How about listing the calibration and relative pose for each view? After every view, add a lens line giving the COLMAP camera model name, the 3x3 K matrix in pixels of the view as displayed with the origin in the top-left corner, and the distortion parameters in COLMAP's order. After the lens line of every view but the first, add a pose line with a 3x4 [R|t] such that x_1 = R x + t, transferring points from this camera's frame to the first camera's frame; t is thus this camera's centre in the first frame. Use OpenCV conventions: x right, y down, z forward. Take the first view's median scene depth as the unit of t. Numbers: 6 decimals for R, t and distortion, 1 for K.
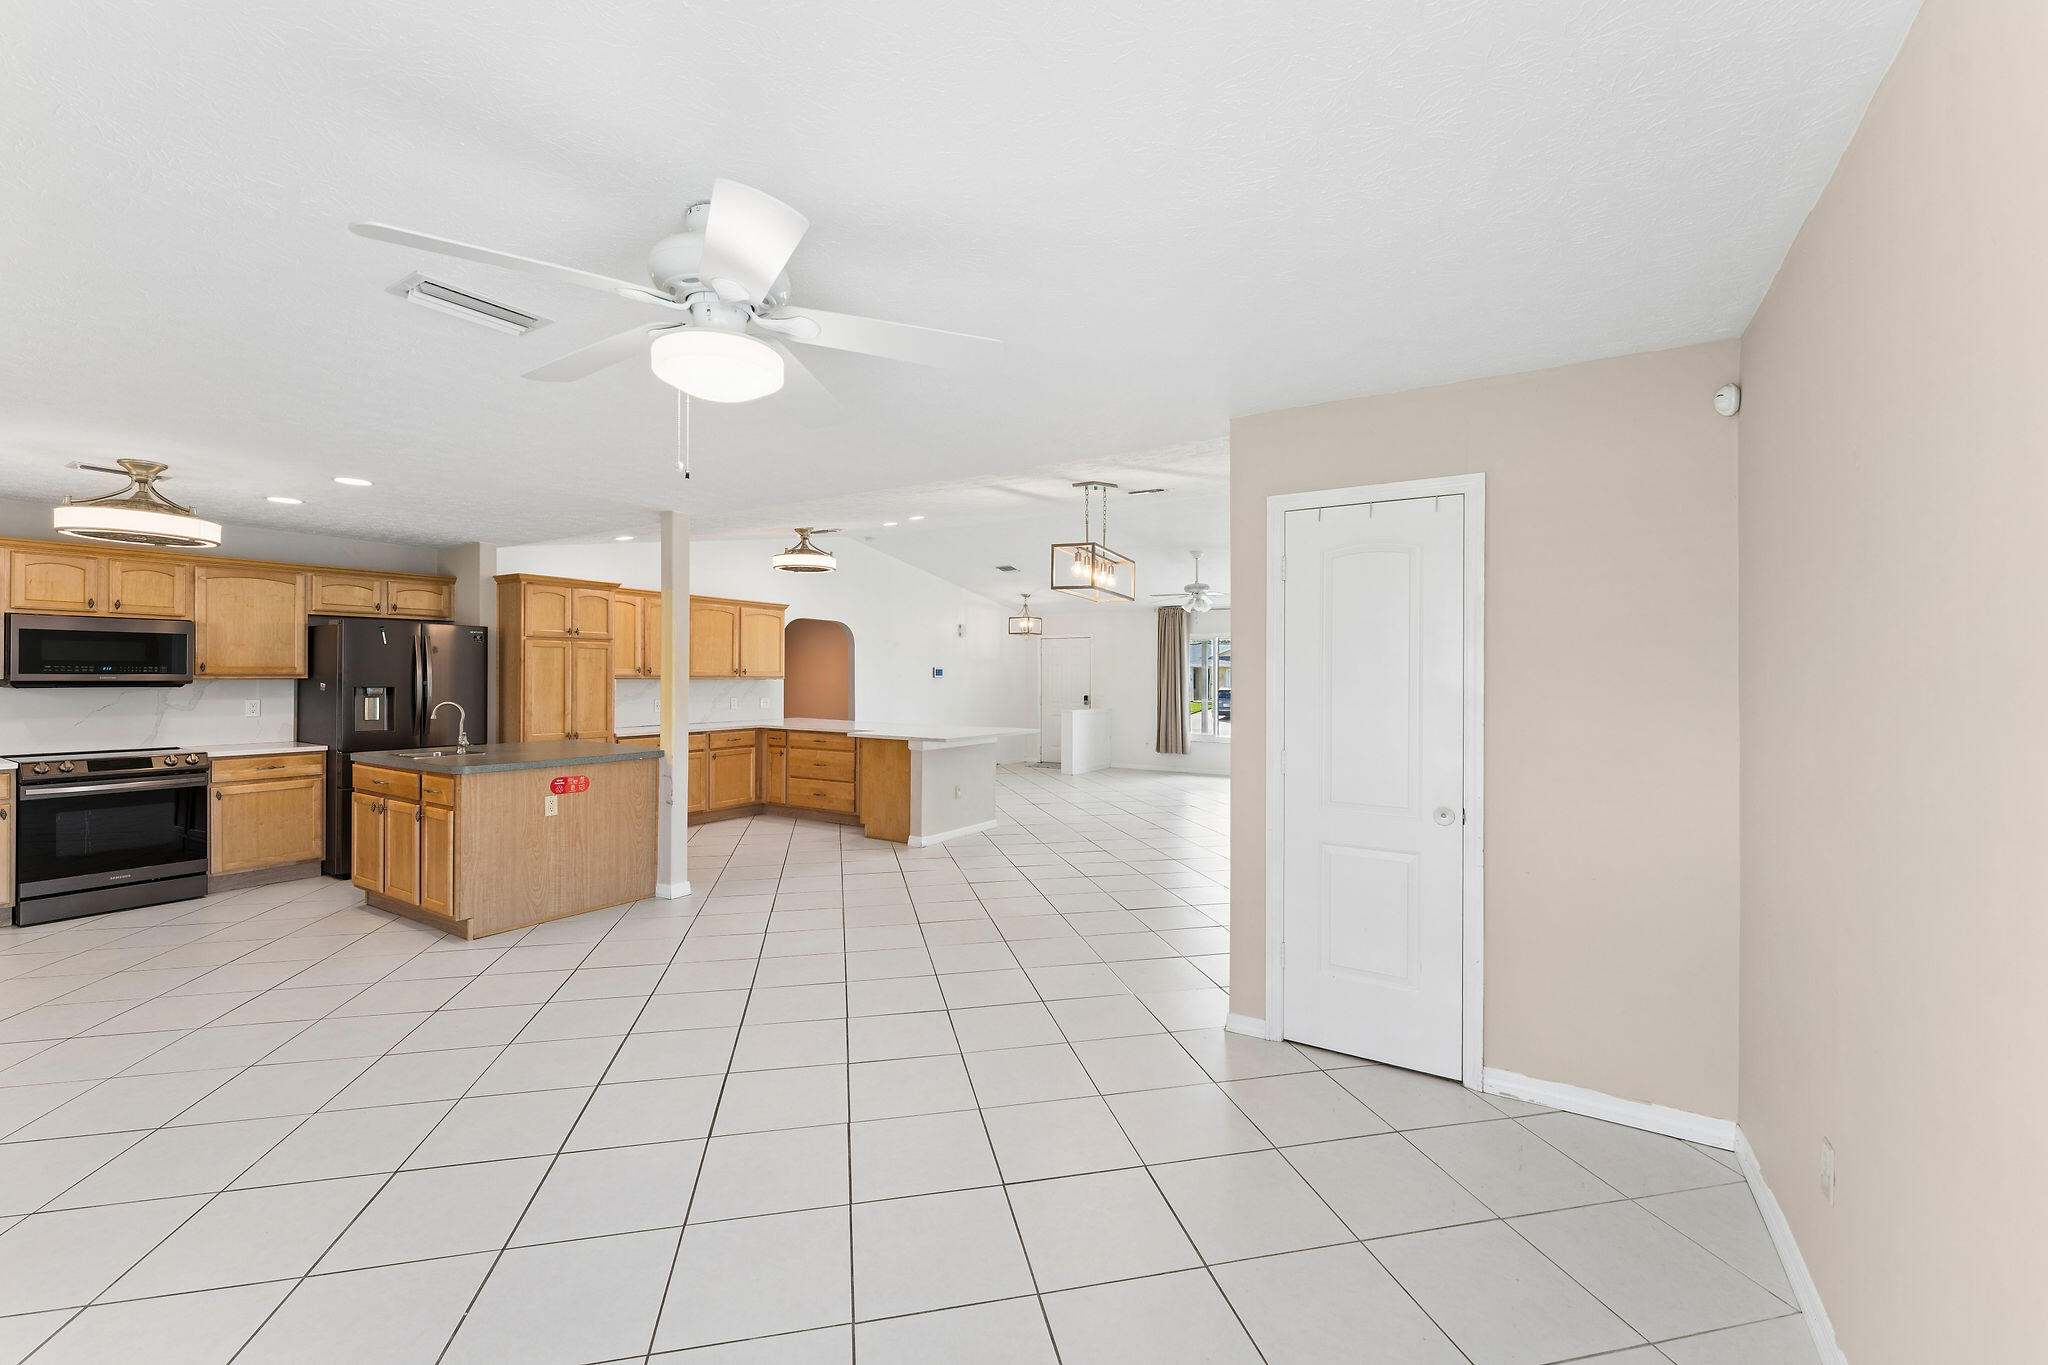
lens RADIAL K [[831.1, 0, 1023.2], [0, 831.1, 674.7], [0, 0, 1]] dist [-0.001010, -0.000183]
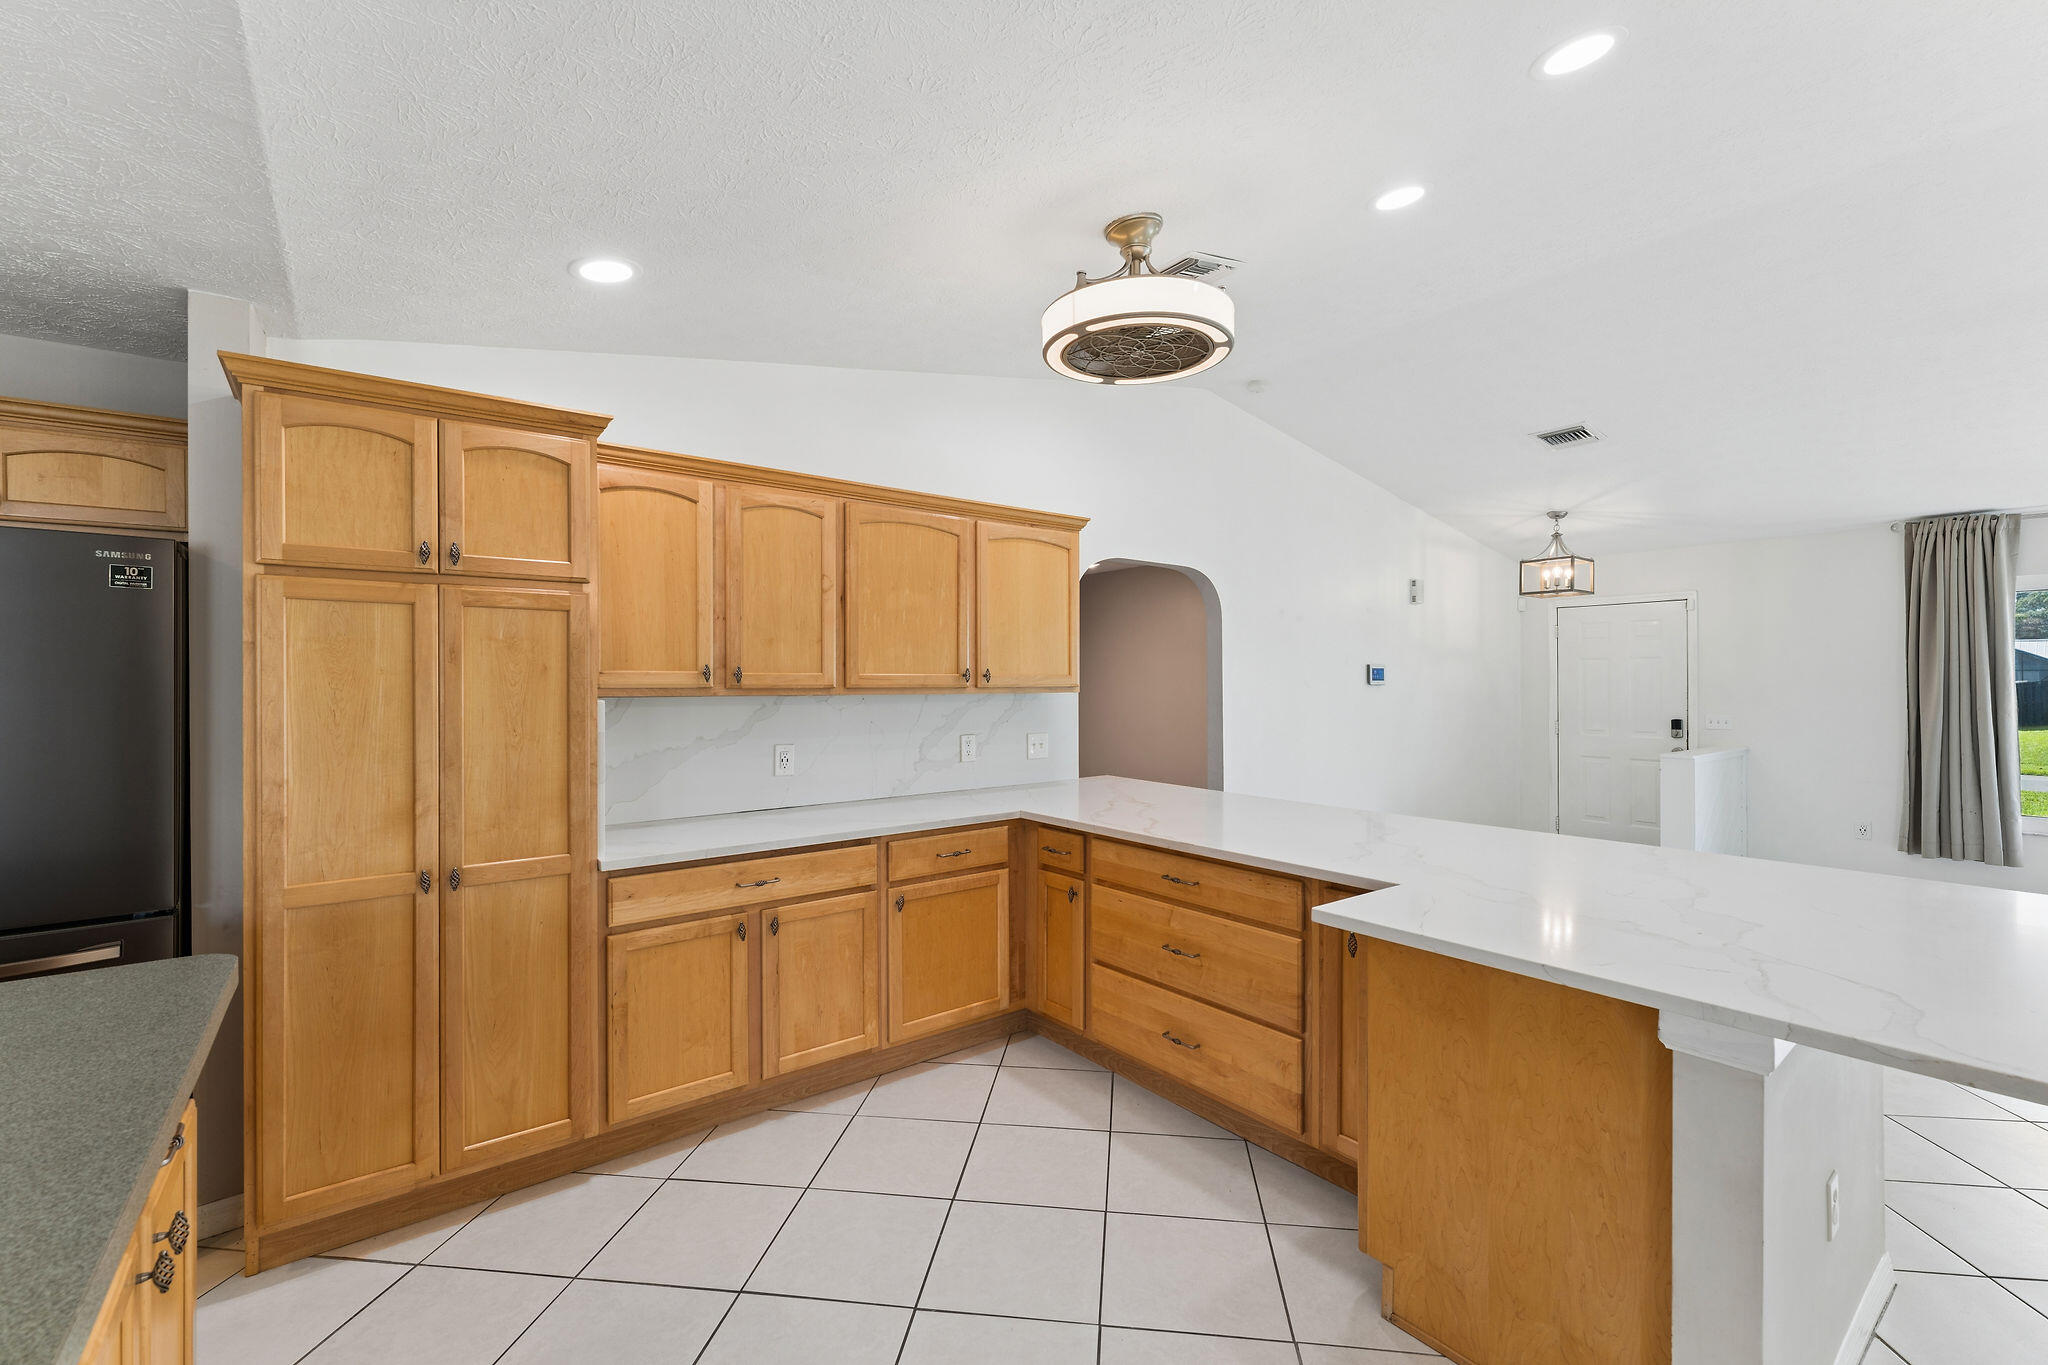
lens RADIAL K [[872.0, 0, 1013.3], [0, 872.0, 678.3], [0, 0, 1]] dist [-0.000157, -0.001146]
pose [[0.937243, -0.007506, -0.348595, -0.213192], [0.007467, 0.999971, -0.001457, -0.001968], [0.348596, -0.001237, 0.937272, 0.743835]]
